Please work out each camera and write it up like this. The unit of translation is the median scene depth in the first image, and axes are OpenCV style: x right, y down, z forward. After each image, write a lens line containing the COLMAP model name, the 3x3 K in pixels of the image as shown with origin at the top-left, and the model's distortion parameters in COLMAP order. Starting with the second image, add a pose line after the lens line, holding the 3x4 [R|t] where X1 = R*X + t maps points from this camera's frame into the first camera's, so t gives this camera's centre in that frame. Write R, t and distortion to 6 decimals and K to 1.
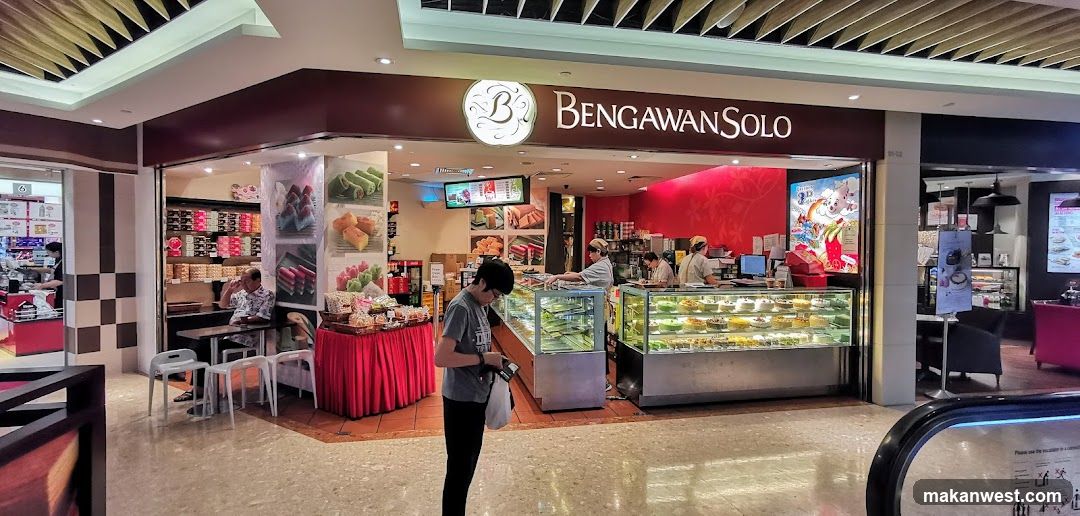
lens RADIAL K [[487.0, 0, 539.7], [0, 487.0, 254.4], [0, 0, 1]] dist [-0.014900, 0.000057]
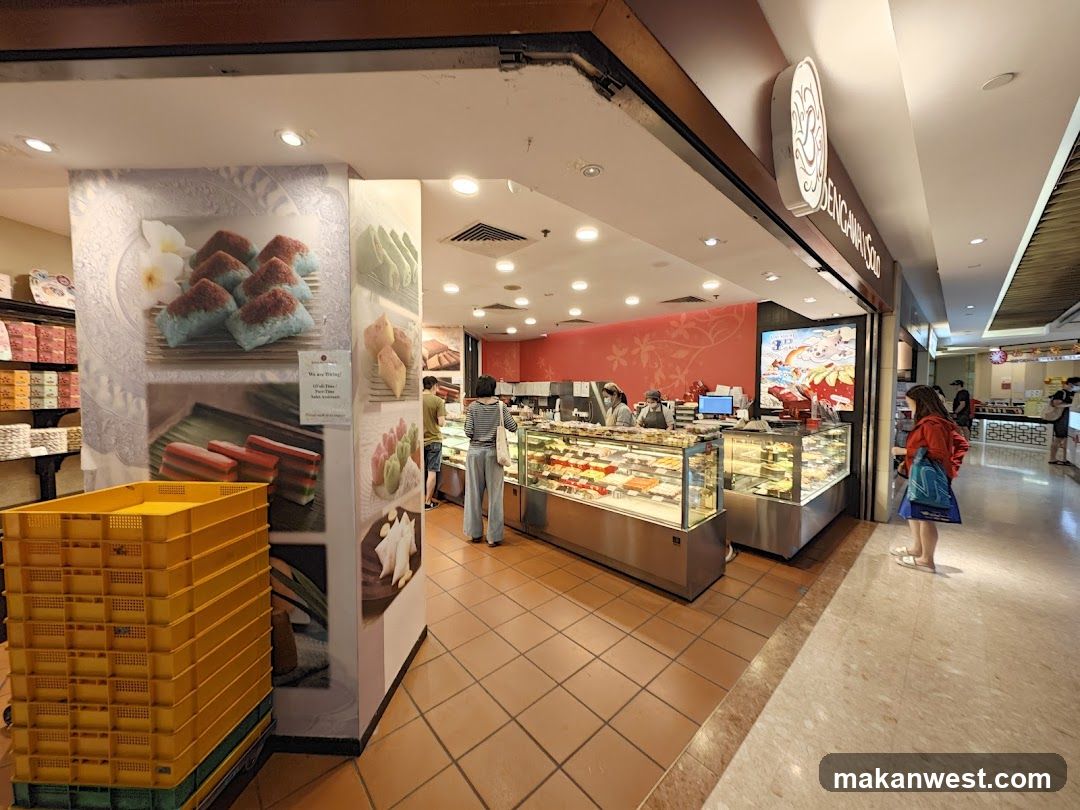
lens RADIAL K [[375.9, 0, 542.5], [0, 375.9, 405.9], [0, 0, 1]] dist [0.000989, 0.000046]
pose [[0.864377, -0.026024, 0.502171, -0.466331], [0.013188, 0.999490, 0.029096, -0.009129], [-0.502672, -0.018528, 0.864279, 0.641864]]
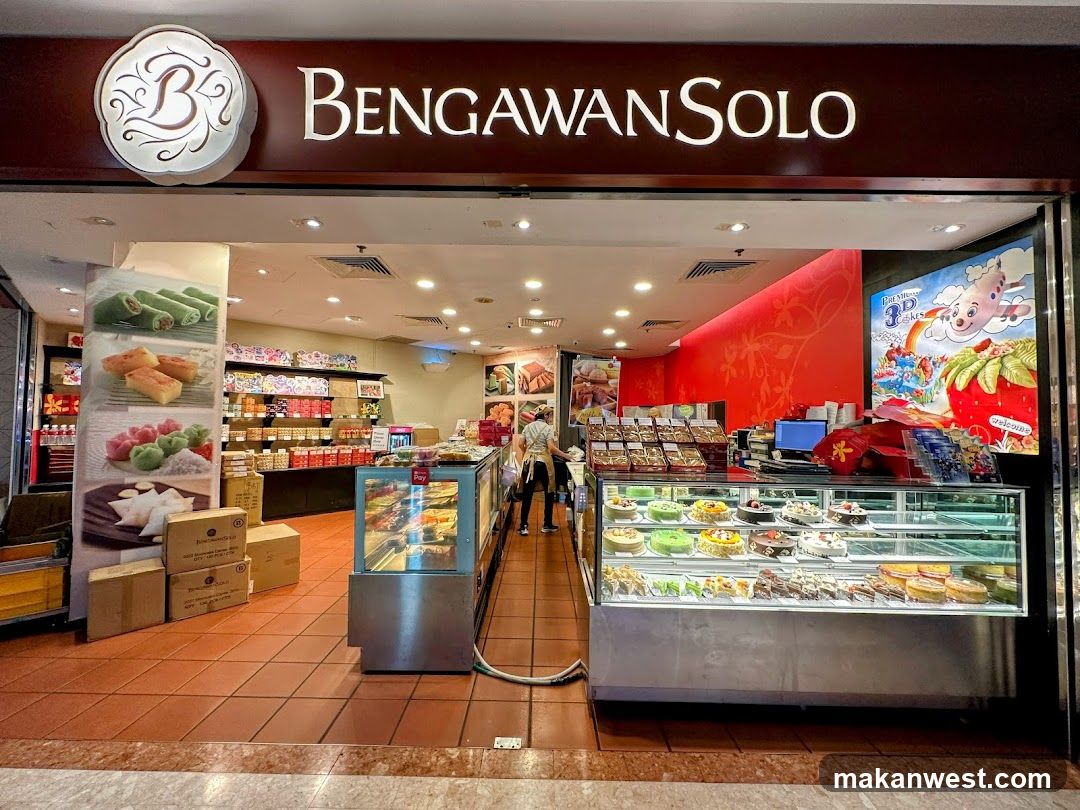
lens RADIAL K [[425.4, 0, 539.6], [0, 425.4, 407.6], [0, 0, 1]] dist [-0.001836, -0.000391]
pose [[0.977918, 0.002418, -0.208973, 0.307610], [-0.012727, 0.998766, -0.047997, 0.021428], [0.208599, 0.049597, 0.976743, 0.556305]]
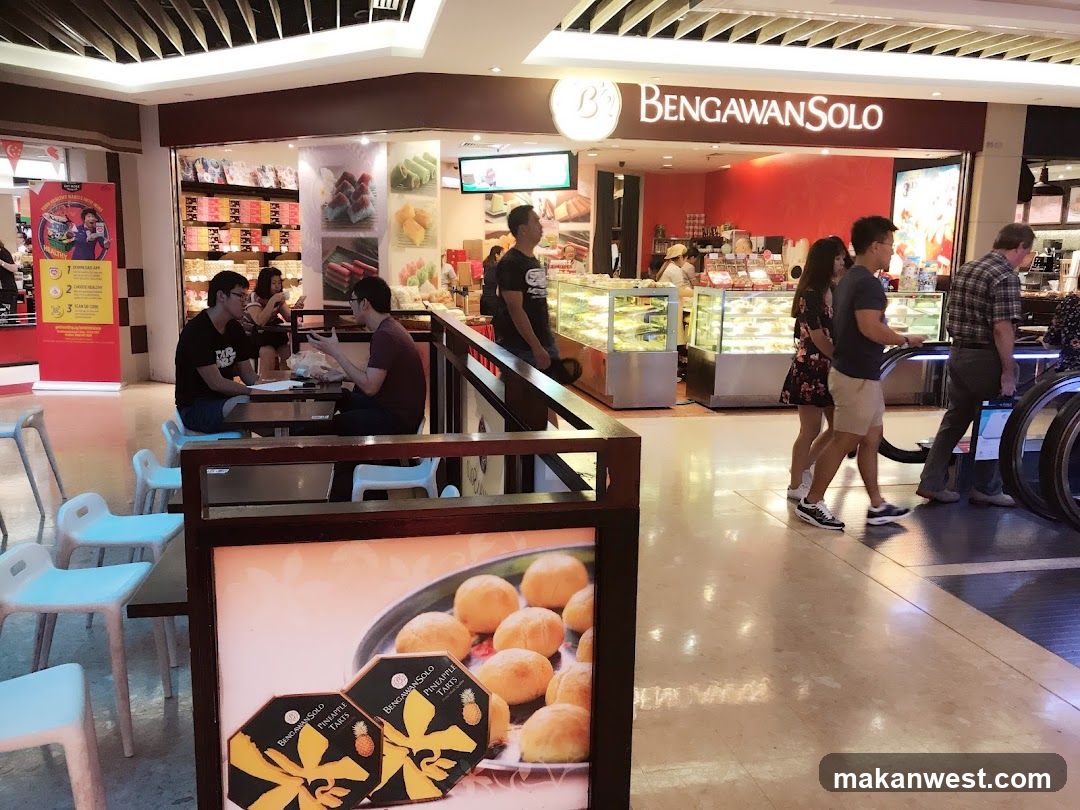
lens RADIAL K [[869.6, 0, 541.6], [0, 869.6, 407.4], [0, 0, 1]] dist [0.003711, 0.006084]
pose [[0.999944, 0.008516, 0.006286, -0.150032], [-0.009408, 0.987218, 0.159096, 0.033117], [-0.004851, -0.159146, 0.987243, -0.746385]]
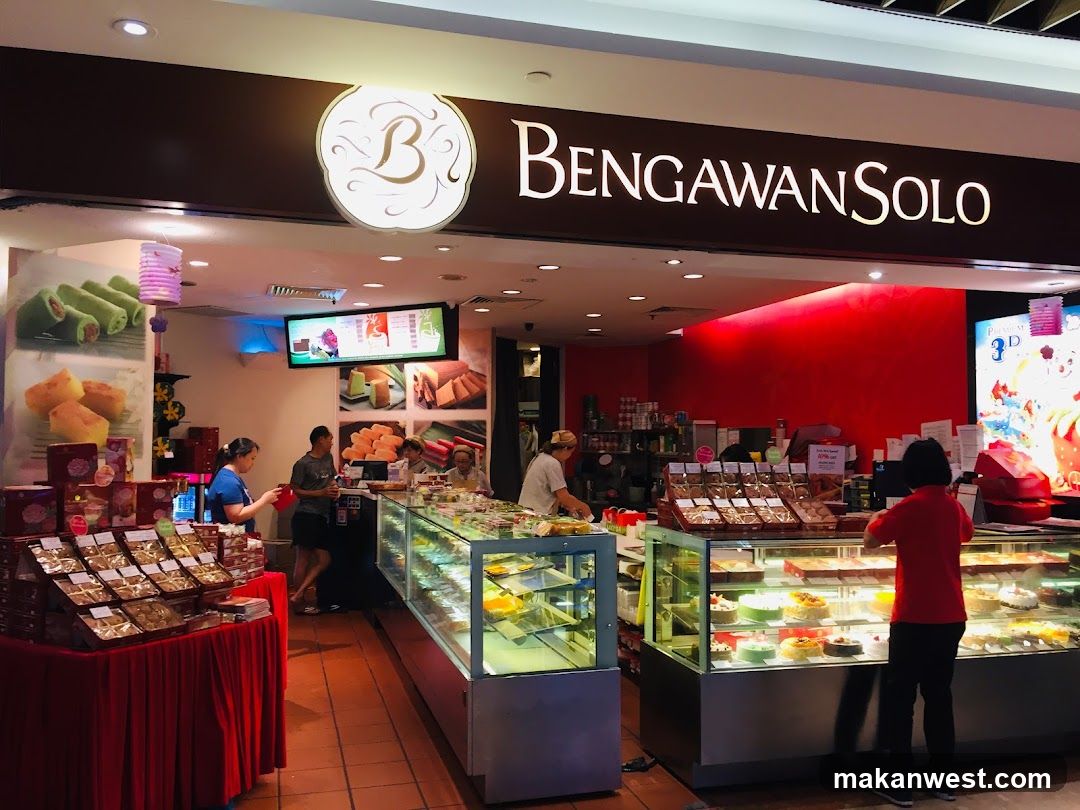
lens RADIAL K [[909.3, 0, 540.0], [0, 909.3, 405.0], [0, 0, 1]] dist [0.049924, -0.001800]
pose [[0.997351, 0.003076, 0.072674, -0.006687], [0.001046, 0.998396, -0.056614, -0.005228], [-0.072731, 0.056540, 0.995748, 0.104074]]
